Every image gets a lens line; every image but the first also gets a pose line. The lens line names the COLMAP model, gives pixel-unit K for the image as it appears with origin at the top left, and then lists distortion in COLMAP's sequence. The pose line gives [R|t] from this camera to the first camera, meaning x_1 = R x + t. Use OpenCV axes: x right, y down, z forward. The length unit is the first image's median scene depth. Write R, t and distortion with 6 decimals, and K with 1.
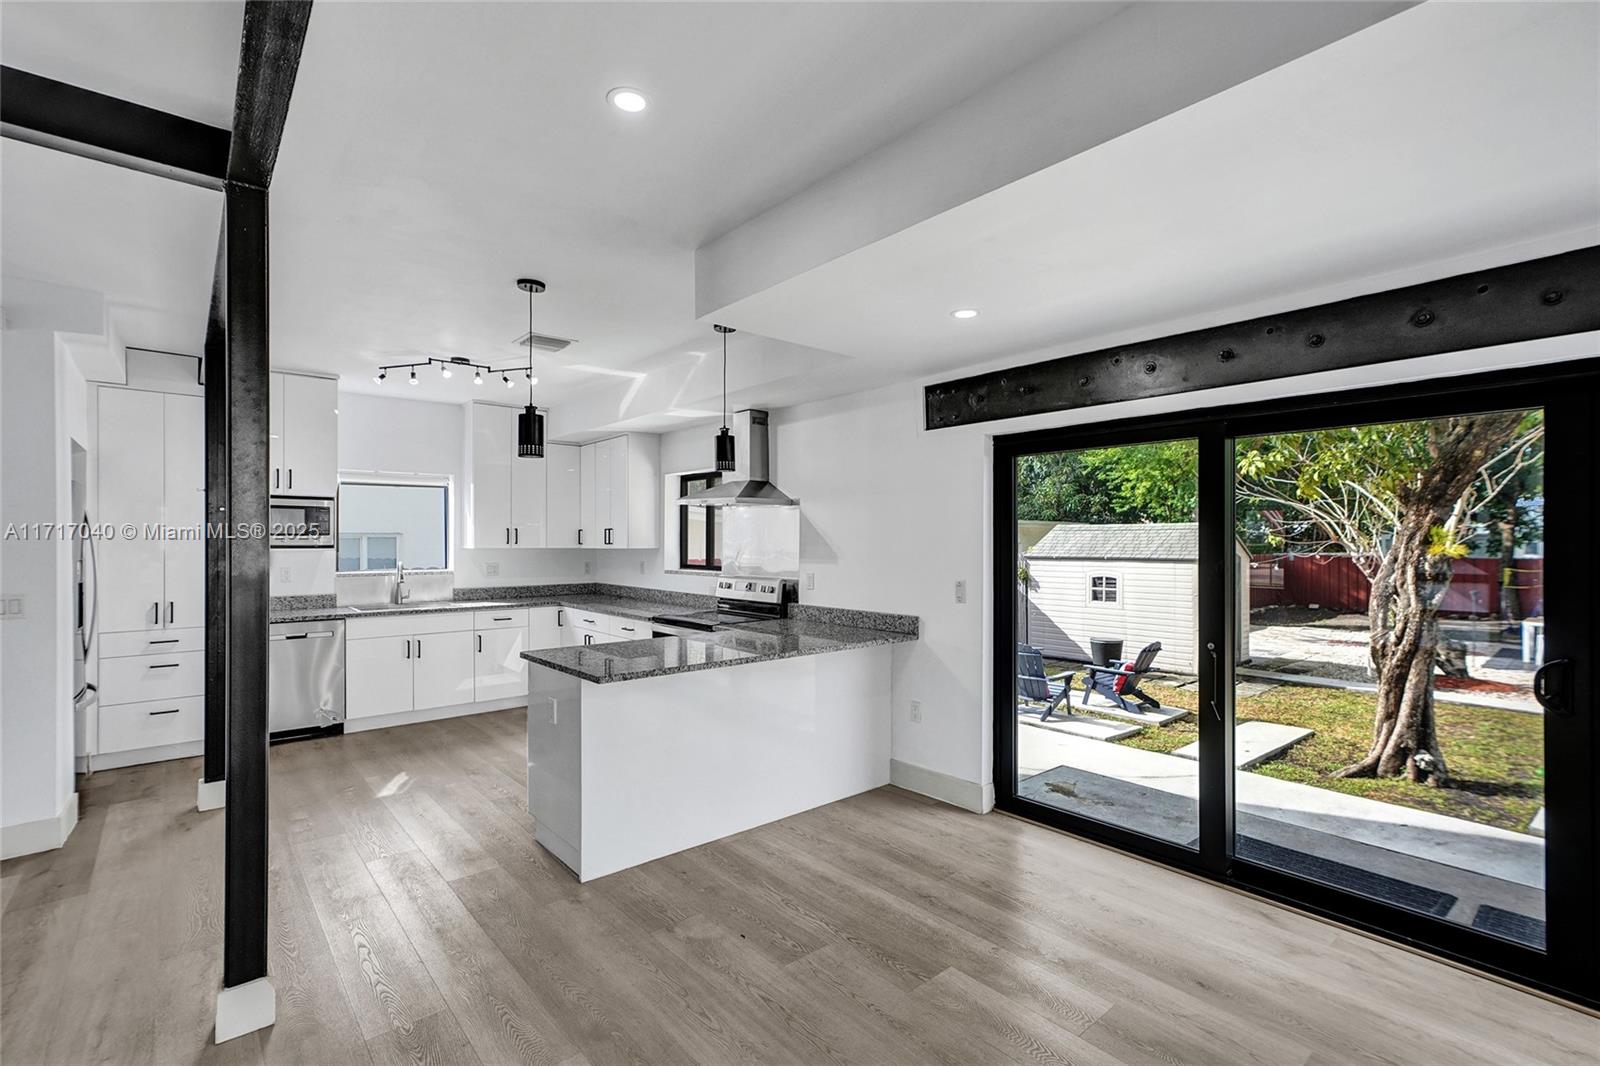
lens RADIAL K [[733.1, 0, 785.0], [0, 733.1, 539.6], [0, 0, 1]] dist [-0.001641, 0.005358]
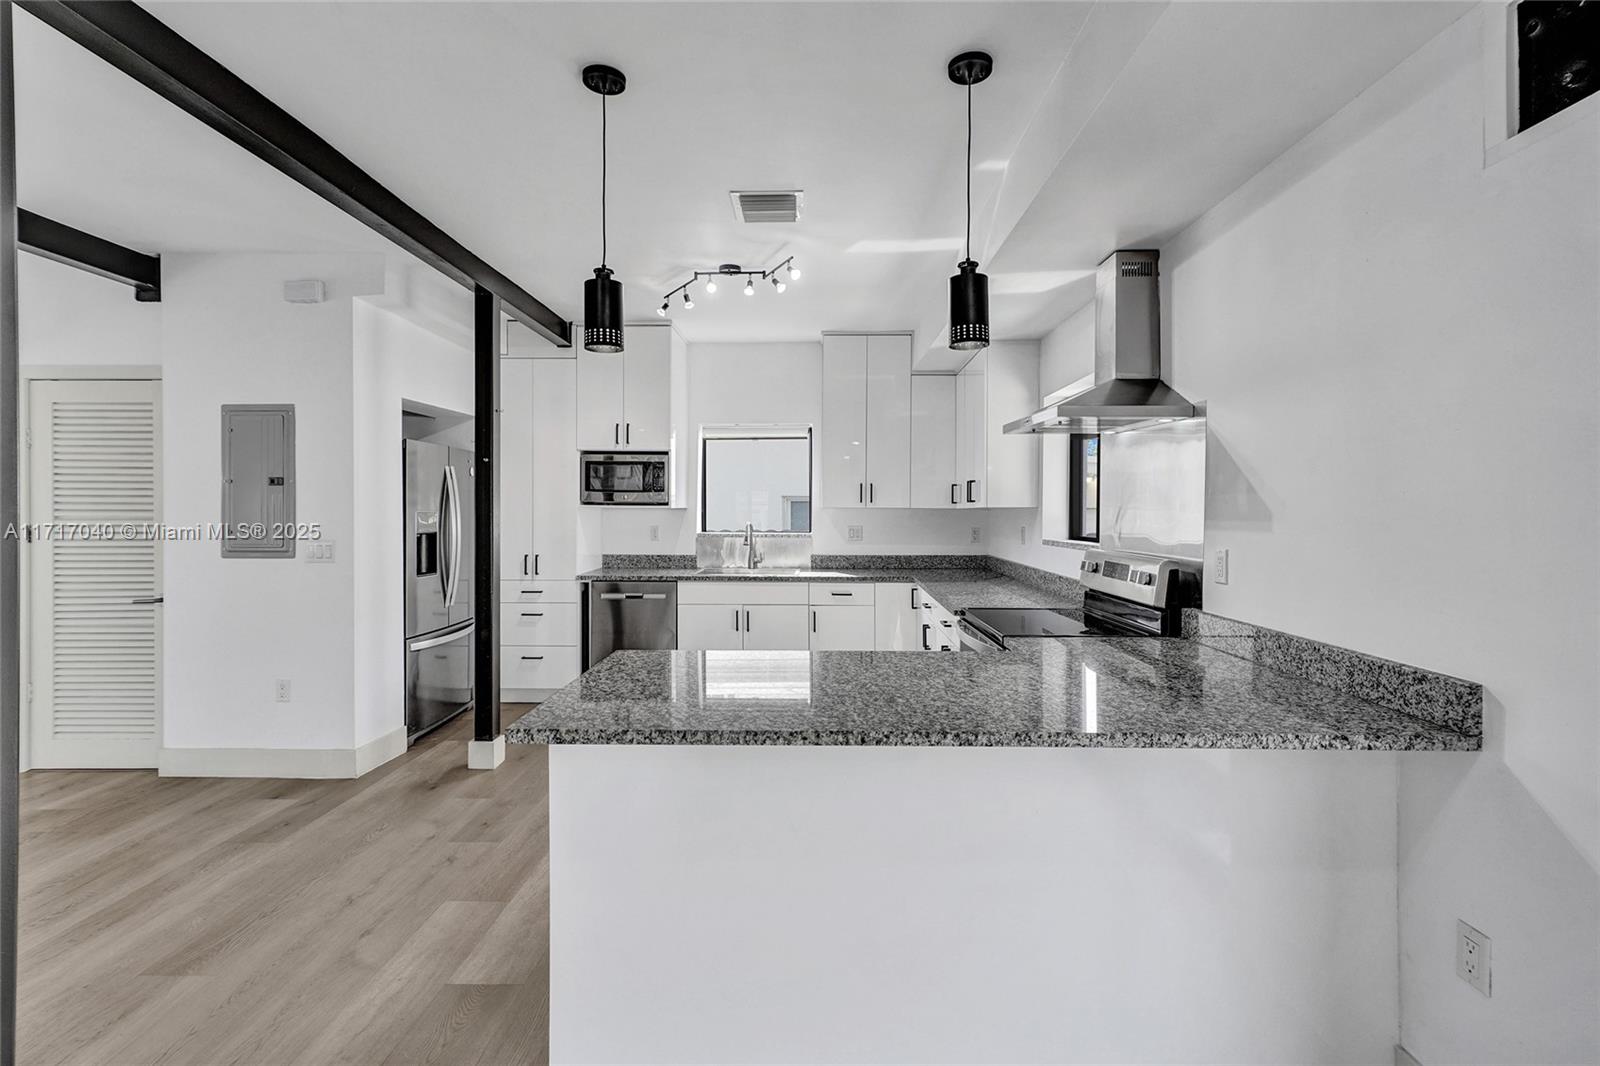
lens RADIAL K [[733.1, 0, 796.4], [0, 733.1, 510.9], [0, 0, 1]] dist [-0.001641, 0.005358]
pose [[0.749268, 0.001068, -0.662266, 0.141435], [-0.001676, 0.999999, -0.000283, 0.019999], [0.662265, 0.001322, 0.749269, 0.441206]]
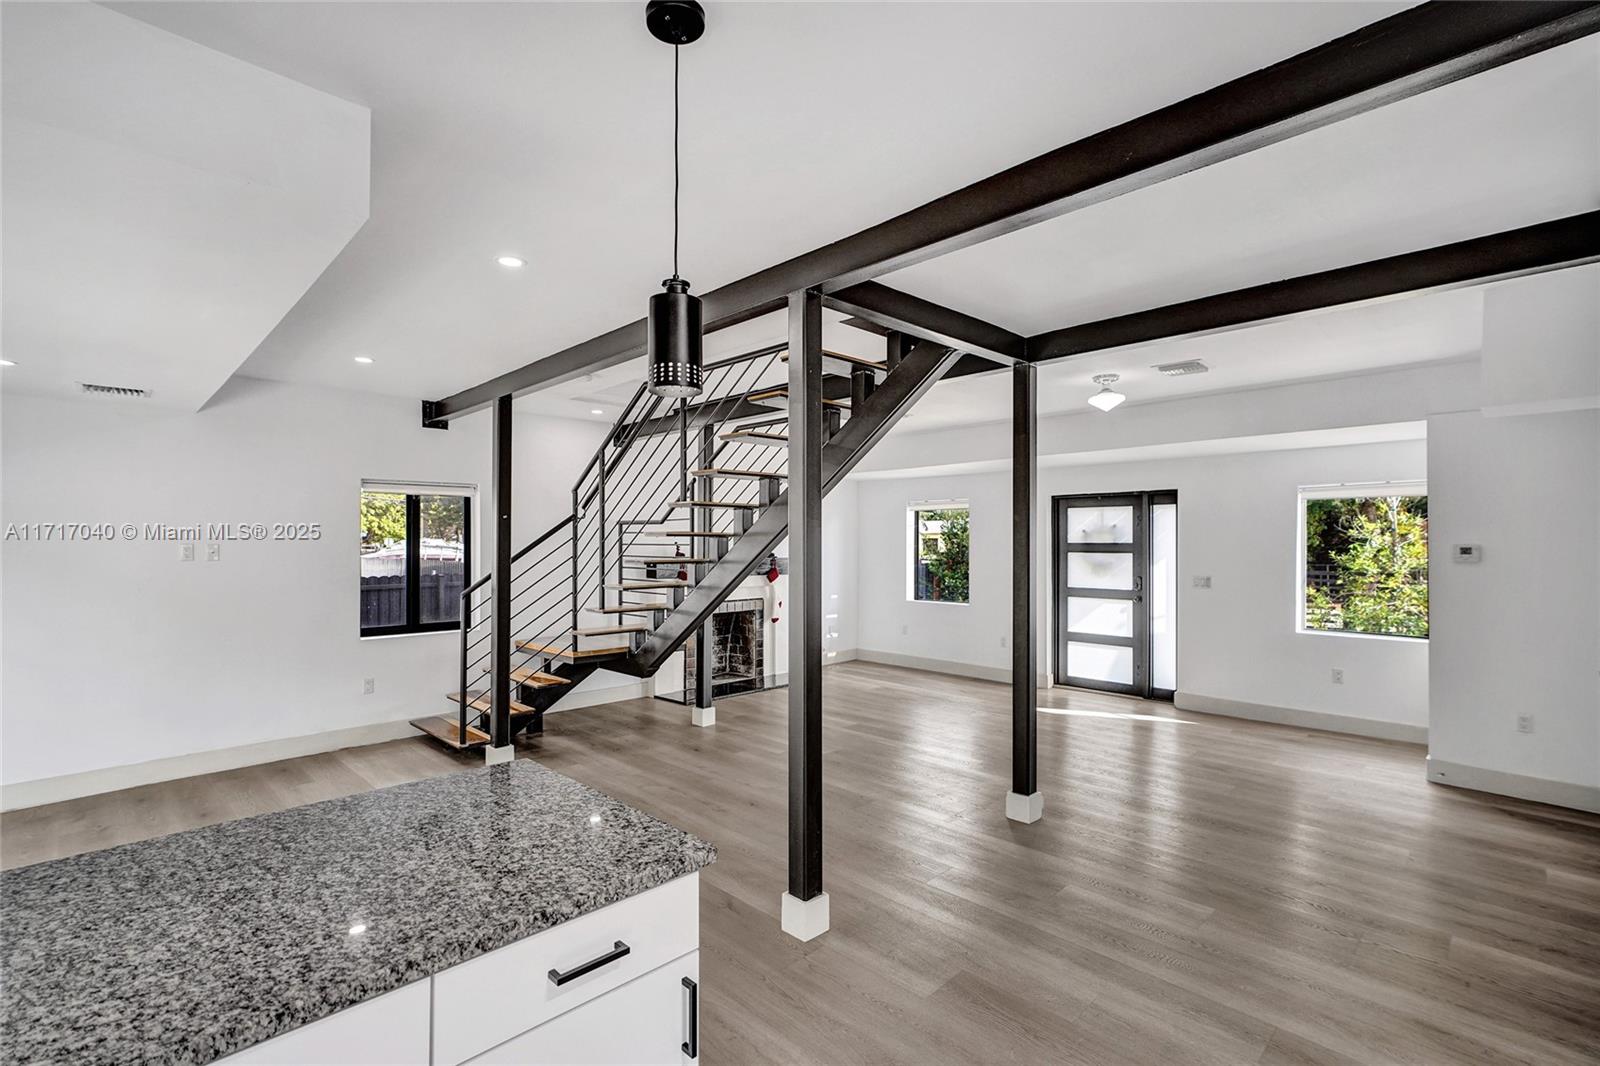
lens RADIAL K [[733.1, 0, 796.8], [0, 733.1, 531.9], [0, 0, 1]] dist [-0.001641, 0.005358]
pose [[-0.996609, -0.004594, -0.082152, -0.265215], [-0.003916, 0.999957, -0.008417, -0.013791], [0.082187, -0.008066, -0.996584, 1.014605]]
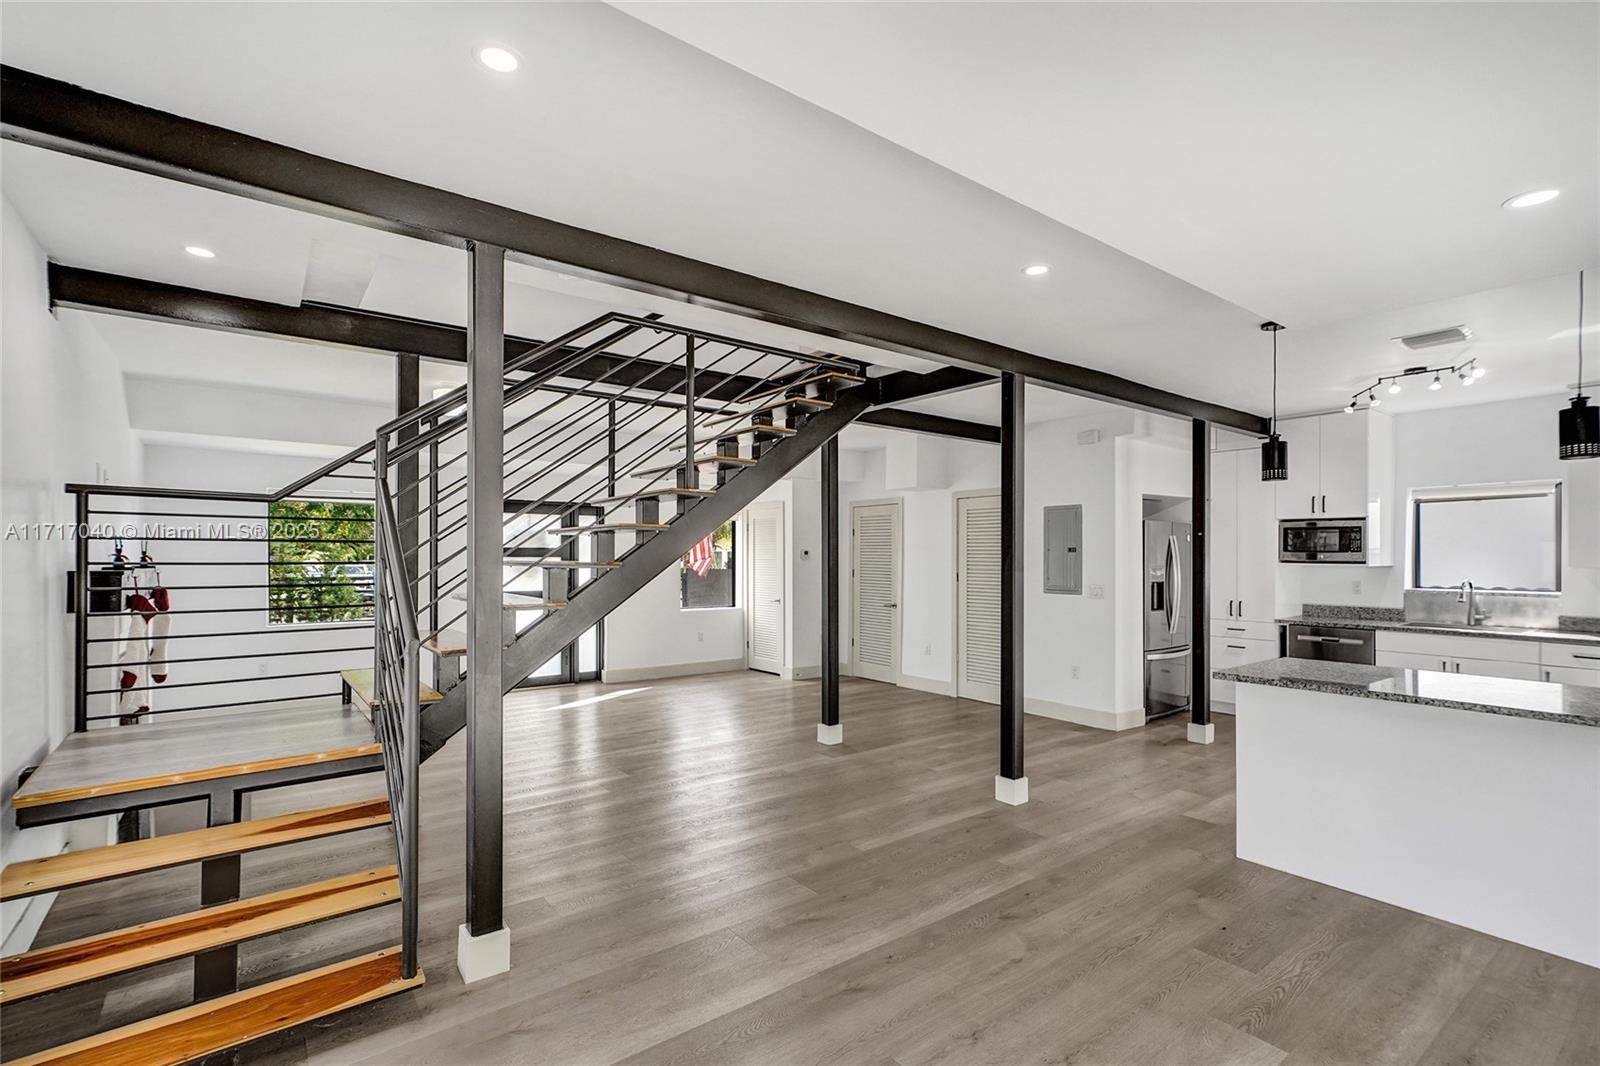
lens RADIAL K [[733.1, 0, 798.3], [0, 733.1, 555.4], [0, 0, 1]] dist [-0.001641, 0.005358]
pose [[-0.048845, -0.000073, -0.998806, 0.554792], [-0.003921, 0.999992, 0.000119, 0.002197], [0.998799, 0.003922, -0.048845, 0.233958]]
